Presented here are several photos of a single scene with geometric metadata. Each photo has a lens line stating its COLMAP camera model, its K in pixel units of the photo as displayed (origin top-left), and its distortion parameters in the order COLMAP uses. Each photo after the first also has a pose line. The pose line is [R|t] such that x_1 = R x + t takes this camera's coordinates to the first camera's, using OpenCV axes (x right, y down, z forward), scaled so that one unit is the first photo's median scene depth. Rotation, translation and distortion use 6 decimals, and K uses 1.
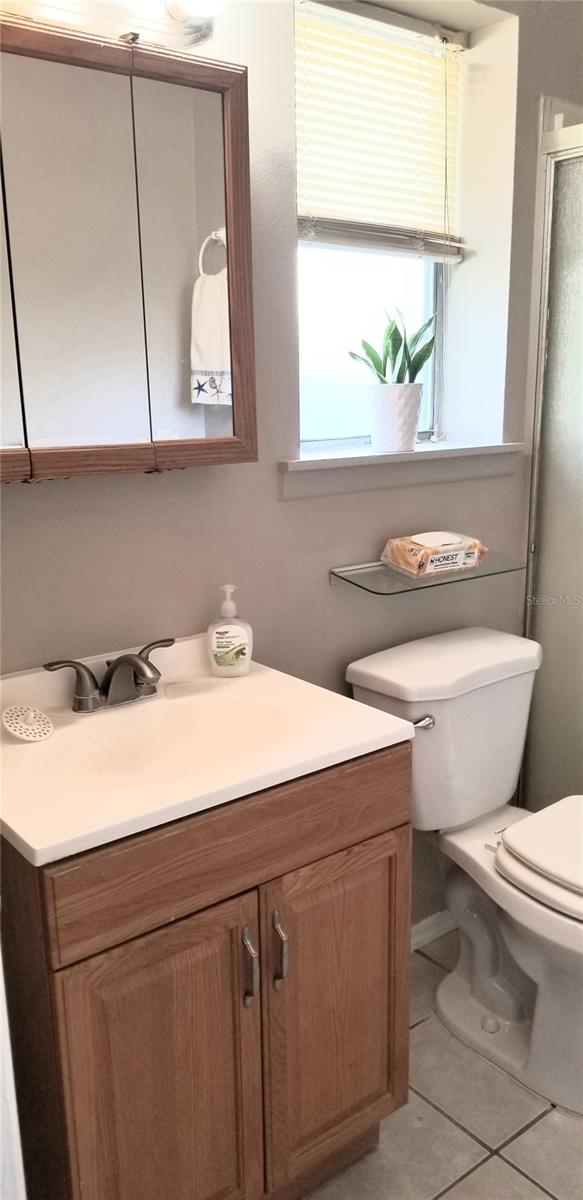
lens RADIAL K [[943.3, 0, 293.5], [0, 943.3, 615.4], [0, 0, 1]] dist [0.068347, -0.116401]
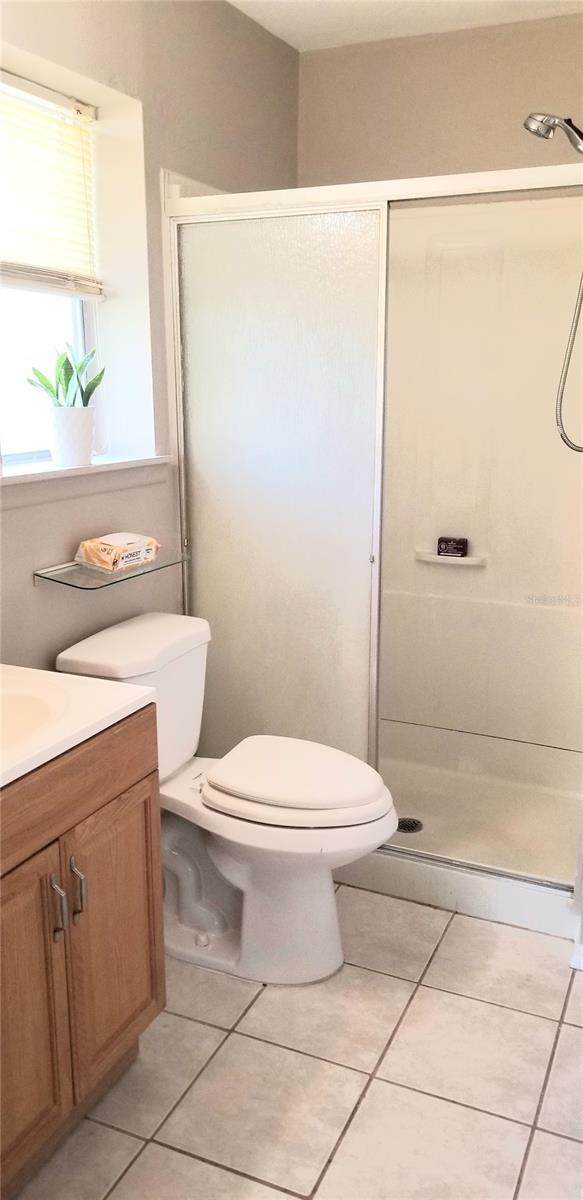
lens RADIAL K [[936.7, 0, 291.5], [0, 936.7, 600.0], [0, 0, 1]] dist [0.080107, -0.159954]
pose [[0.890512, -0.091528, 0.445658, -0.189711], [0.099117, 0.995056, 0.006307, 0.007745], [-0.444032, 0.038556, 0.895181, -0.134839]]
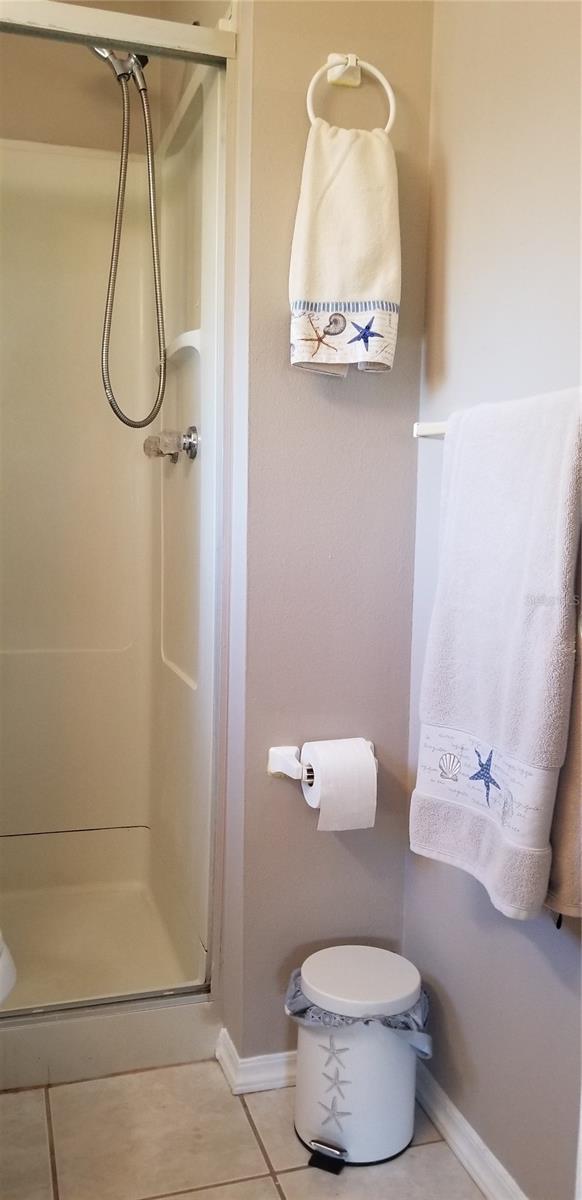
lens RADIAL K [[941.0, 0, 296.1], [0, 941.0, 606.2], [0, 0, 1]] dist [0.074957, -0.120140]
pose [[0.351570, -0.068878, 0.933624, -0.154128], [0.204506, 0.978854, -0.004795, 0.086390], [-0.913551, 0.192617, 0.358221, 0.340877]]
